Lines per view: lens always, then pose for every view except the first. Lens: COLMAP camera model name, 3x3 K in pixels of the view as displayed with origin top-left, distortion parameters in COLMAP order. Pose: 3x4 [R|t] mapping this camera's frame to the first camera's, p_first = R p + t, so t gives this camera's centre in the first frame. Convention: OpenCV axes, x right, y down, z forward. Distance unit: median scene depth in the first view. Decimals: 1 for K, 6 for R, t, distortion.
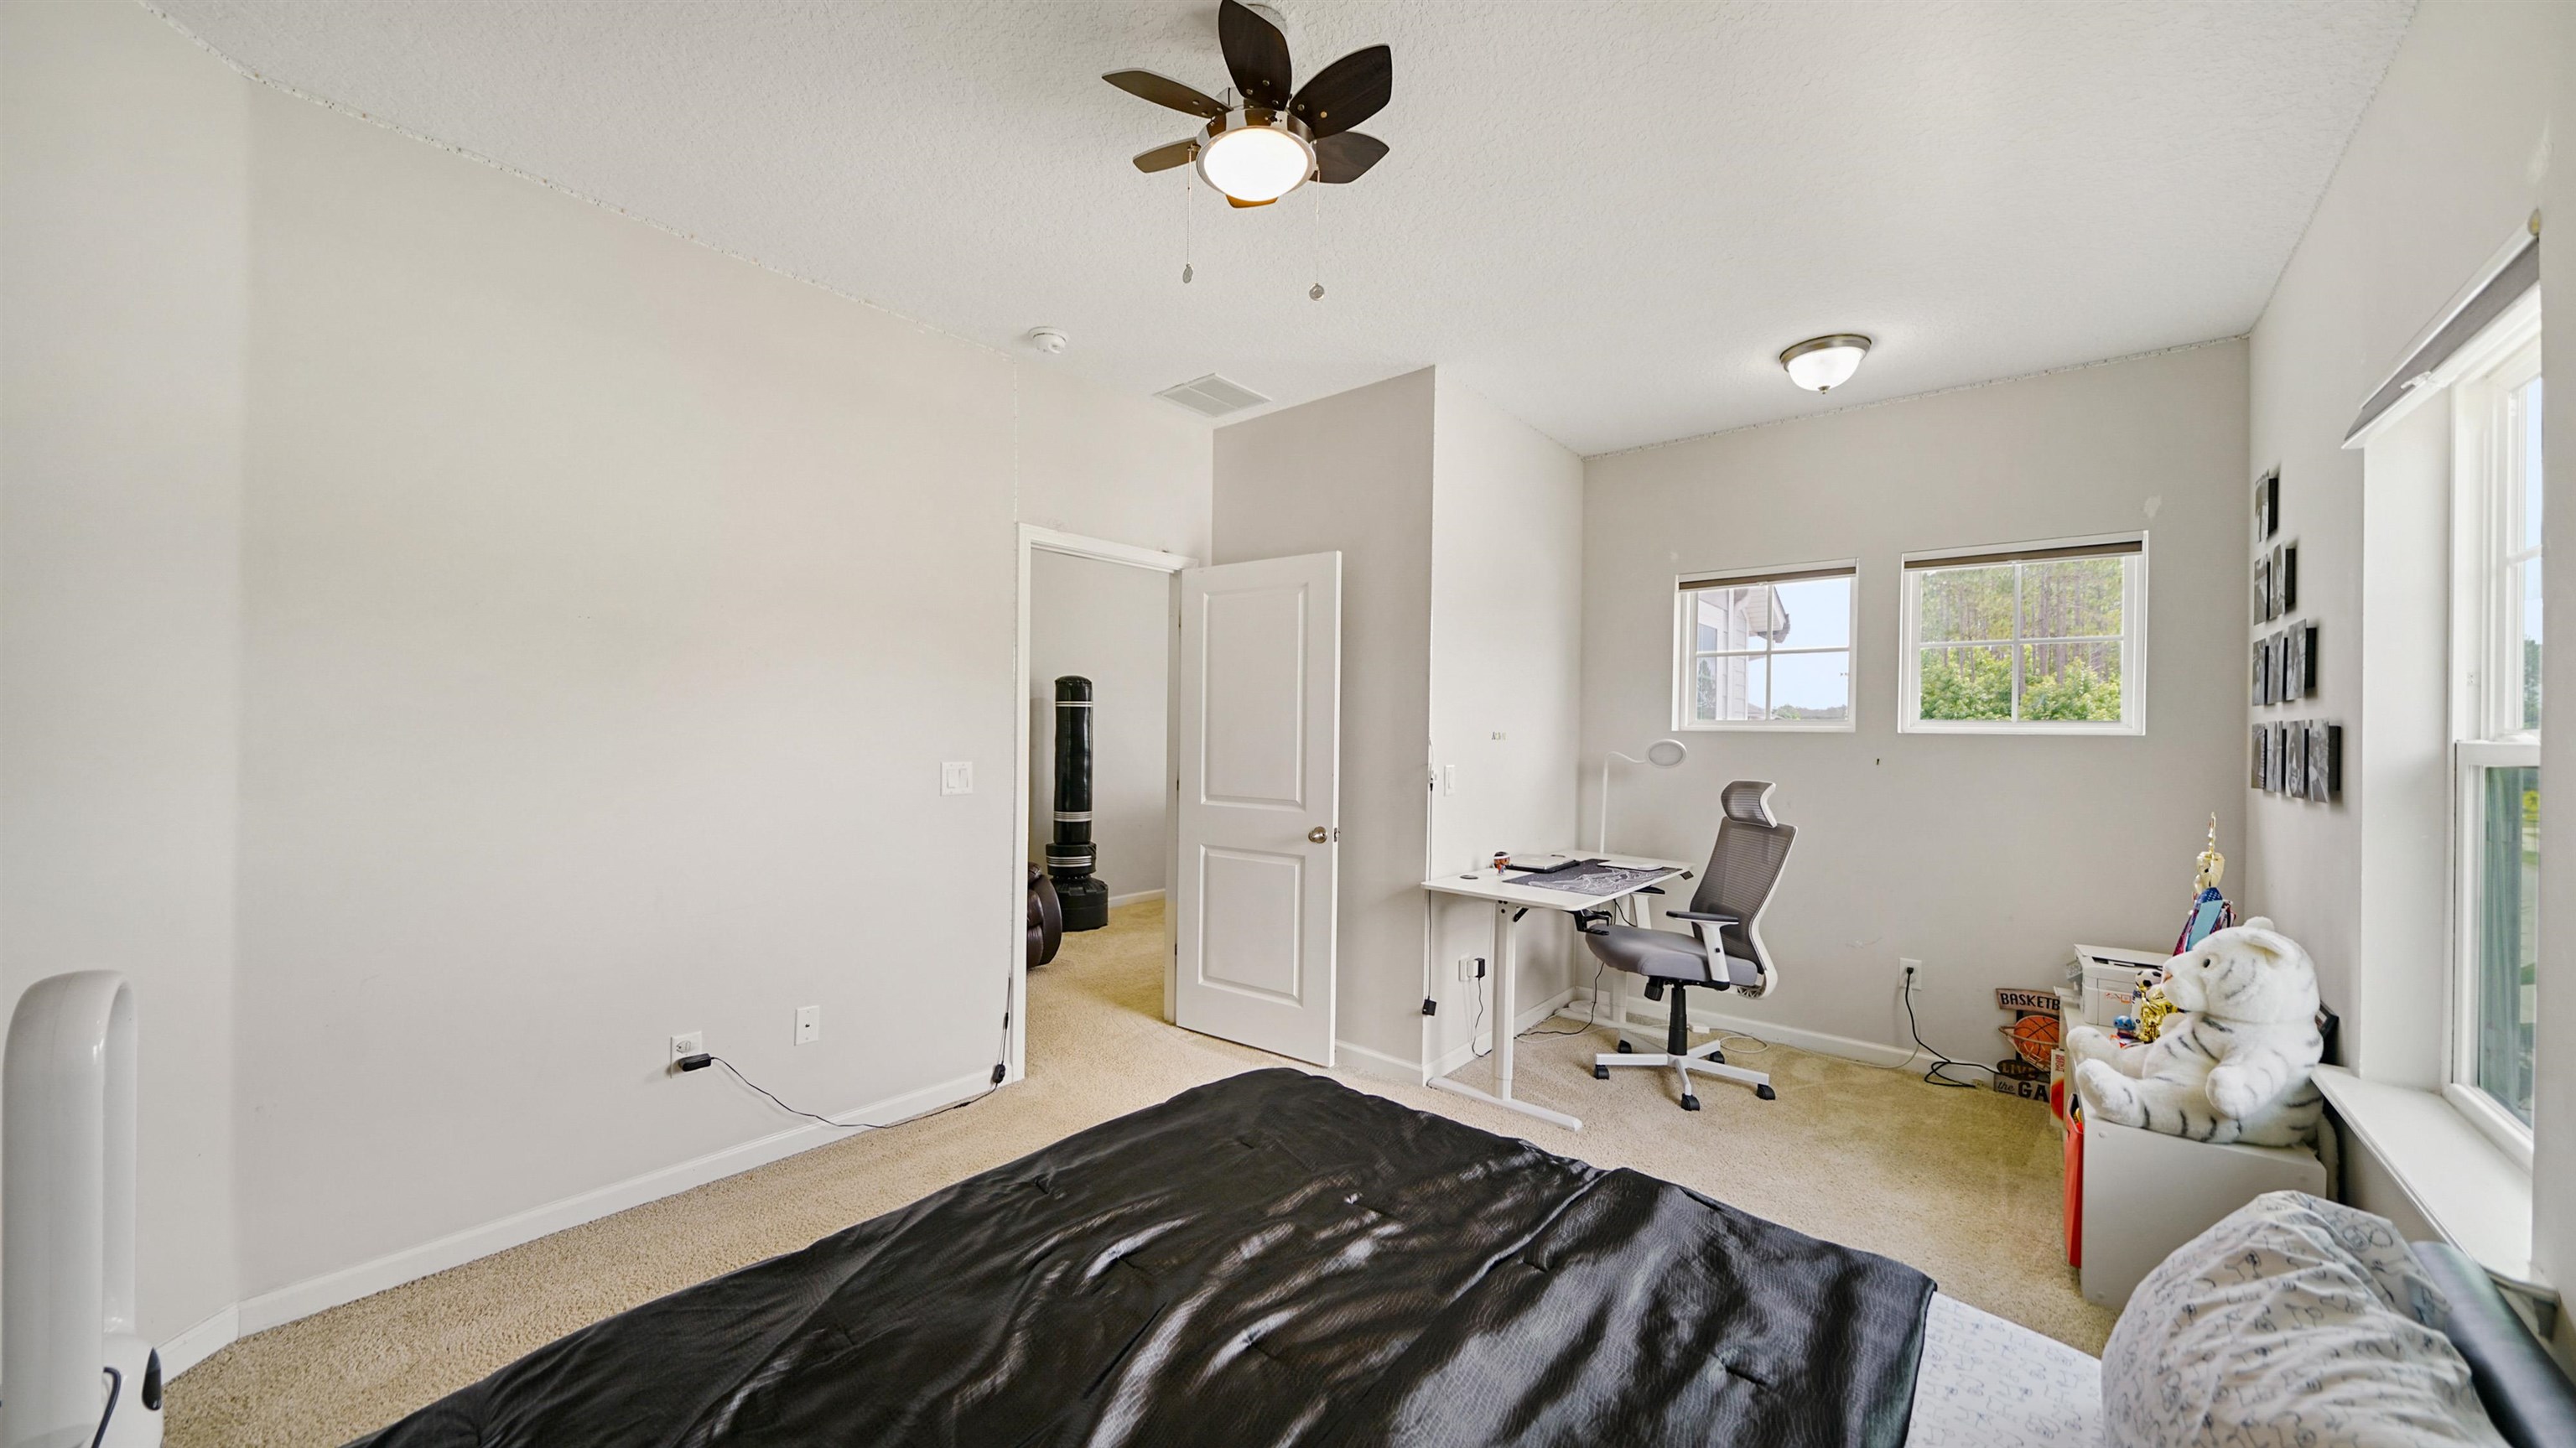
lens RADIAL K [[907.5, 0, 1284.9], [0, 907.5, 726.0], [0, 0, 1]] dist [-0.003960, -0.000721]
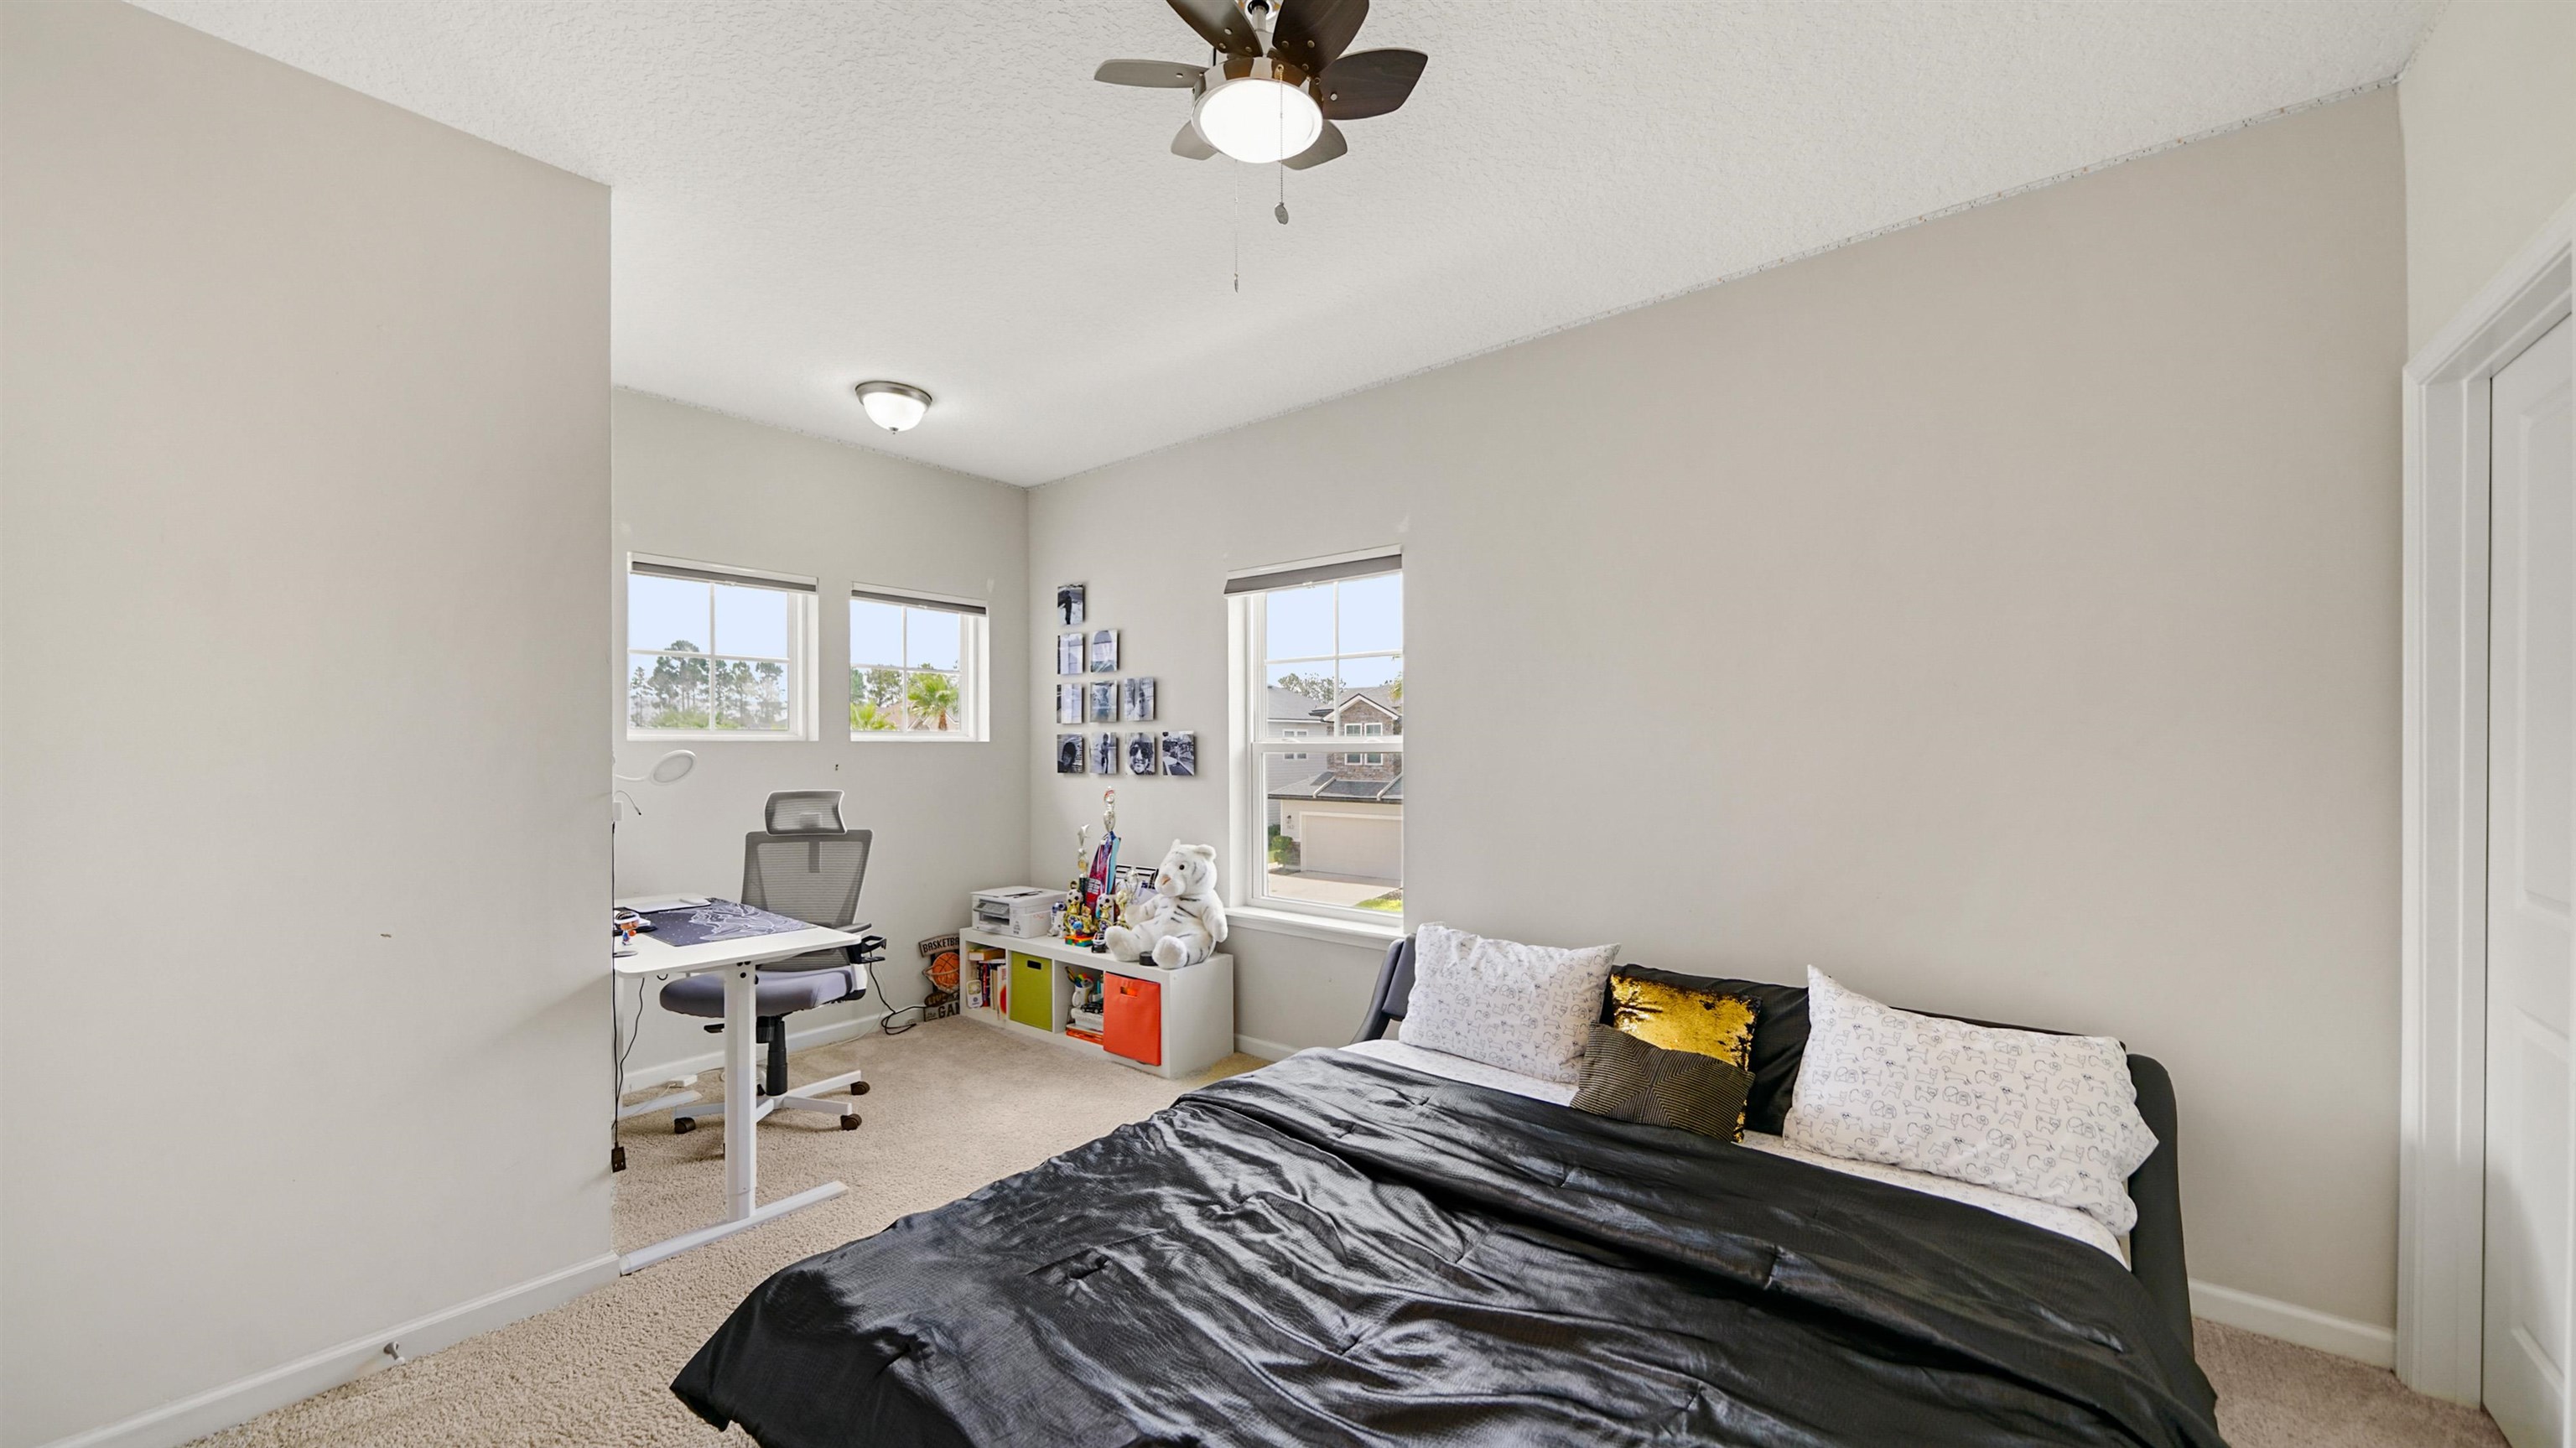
lens RADIAL K [[907.5, 0, 1280.4], [0, 907.5, 740.0], [0, 0, 1]] dist [-0.003960, -0.000721]
pose [[-0.006614, -0.002421, 0.999975, -0.514146], [-0.001072, 0.999997, 0.002414, 0.003653], [-0.999978, -0.001056, -0.006617, 0.533369]]
